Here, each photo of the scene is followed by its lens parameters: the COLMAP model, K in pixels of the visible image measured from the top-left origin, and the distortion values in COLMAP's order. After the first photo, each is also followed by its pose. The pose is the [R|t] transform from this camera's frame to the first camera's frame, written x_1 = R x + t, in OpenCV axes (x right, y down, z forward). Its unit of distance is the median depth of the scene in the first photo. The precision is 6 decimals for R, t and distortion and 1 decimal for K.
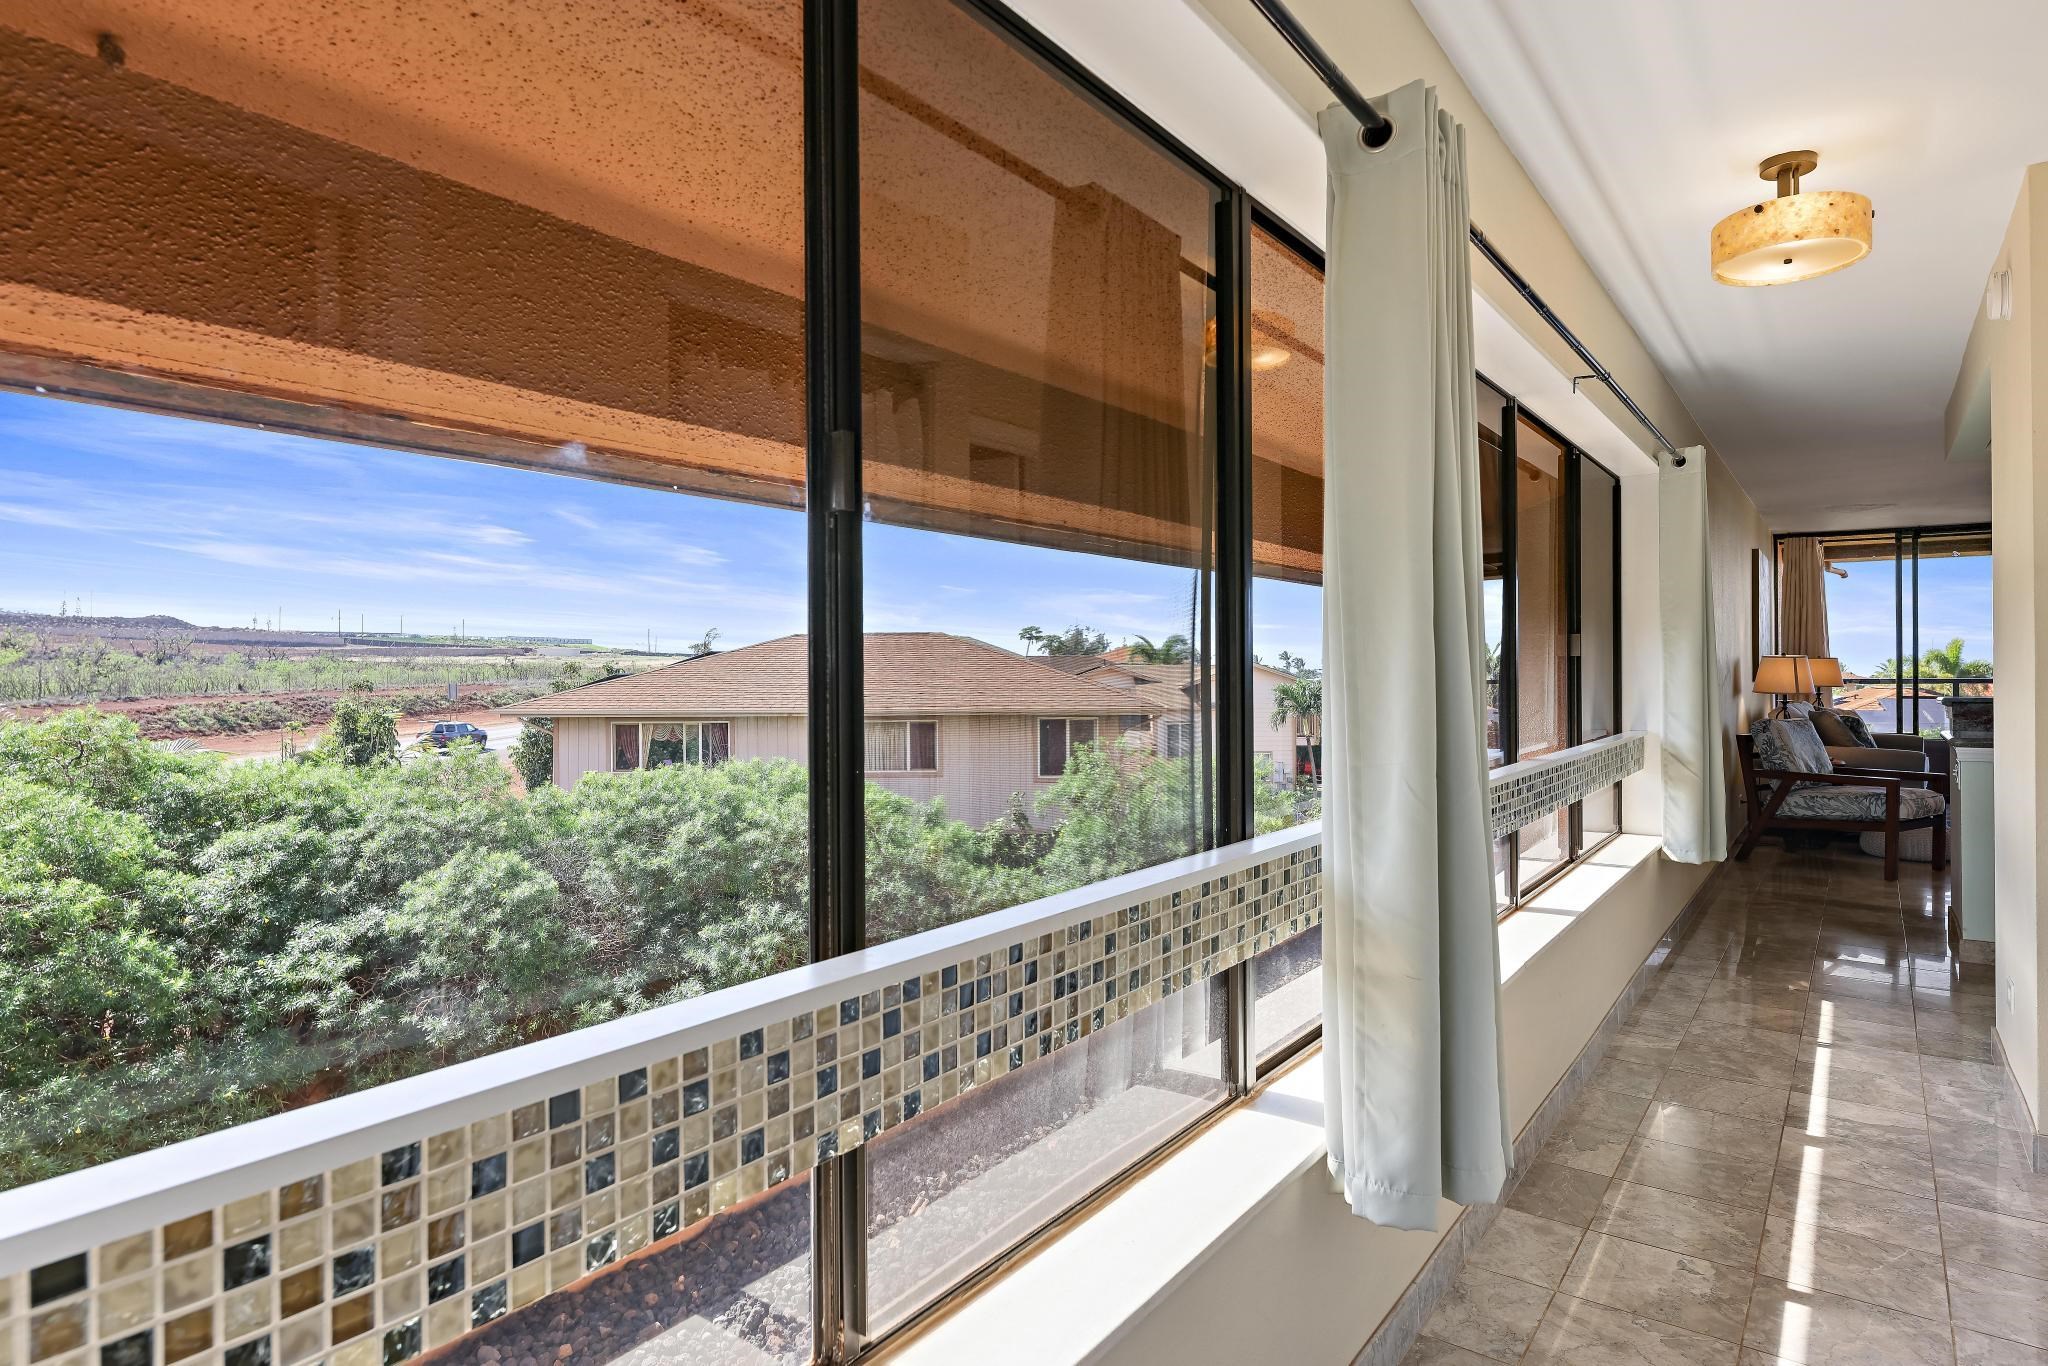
lens RADIAL K [[1173.0, 0, 1024.0], [0, 1173.0, 675.6], [0, 0, 1]] dist [0.006399, 0.001566]
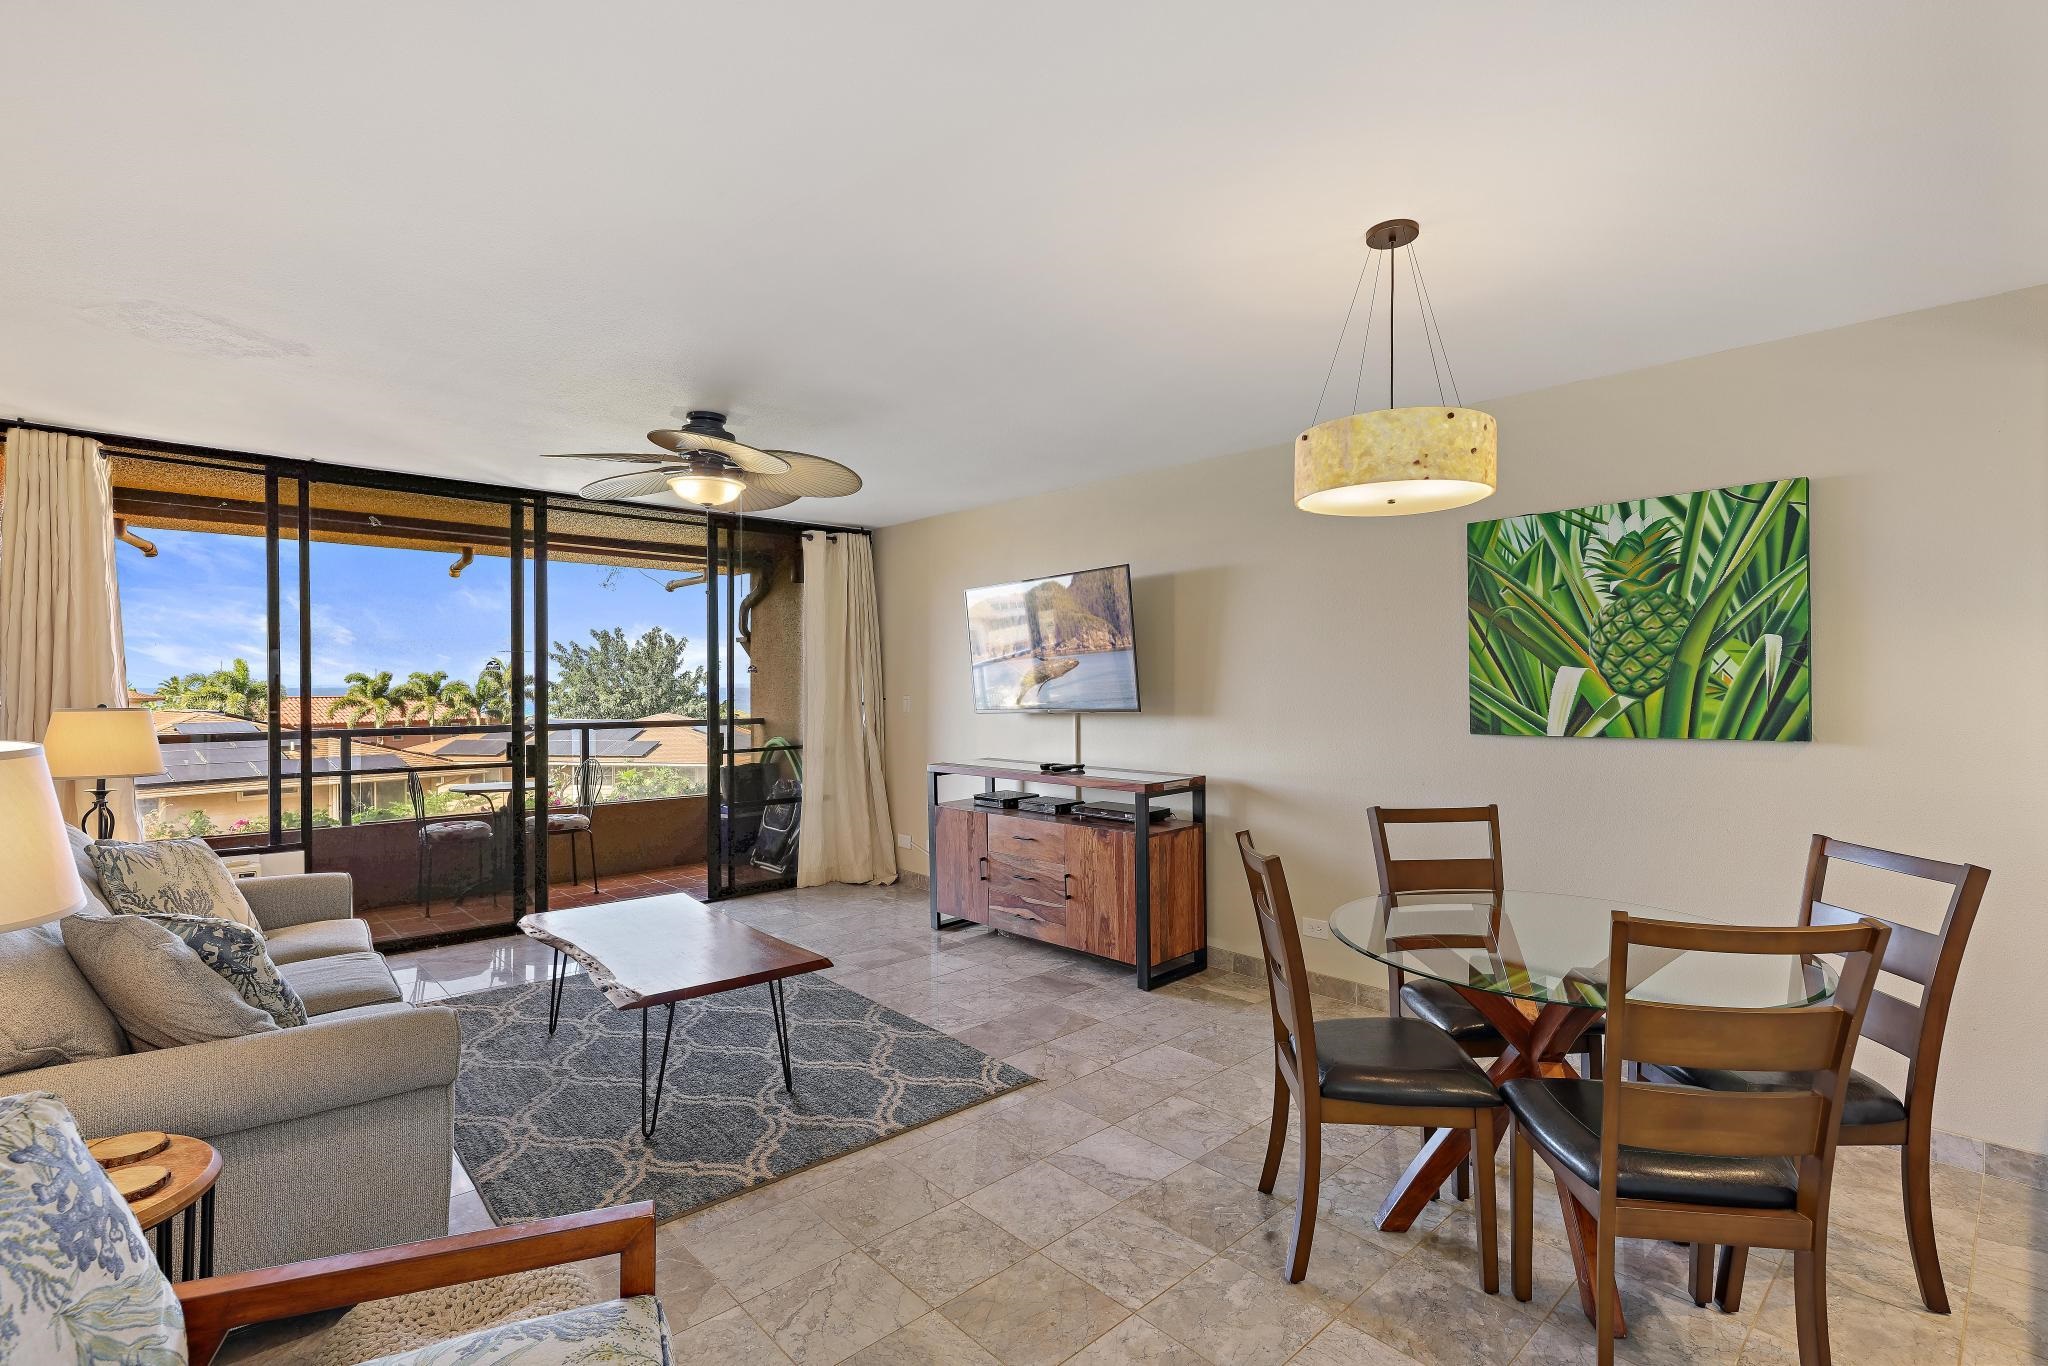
lens RADIAL K [[940.6, 0, 1025.6], [0, 940.6, 690.7], [0, 0, 1]] dist [-0.003056, -0.001074]
pose [[0.196004, -0.006938, 0.980578, 1.467000], [0.003752, 0.999973, 0.006325, -0.083449], [-0.980596, 0.002440, 0.196025, 2.183159]]
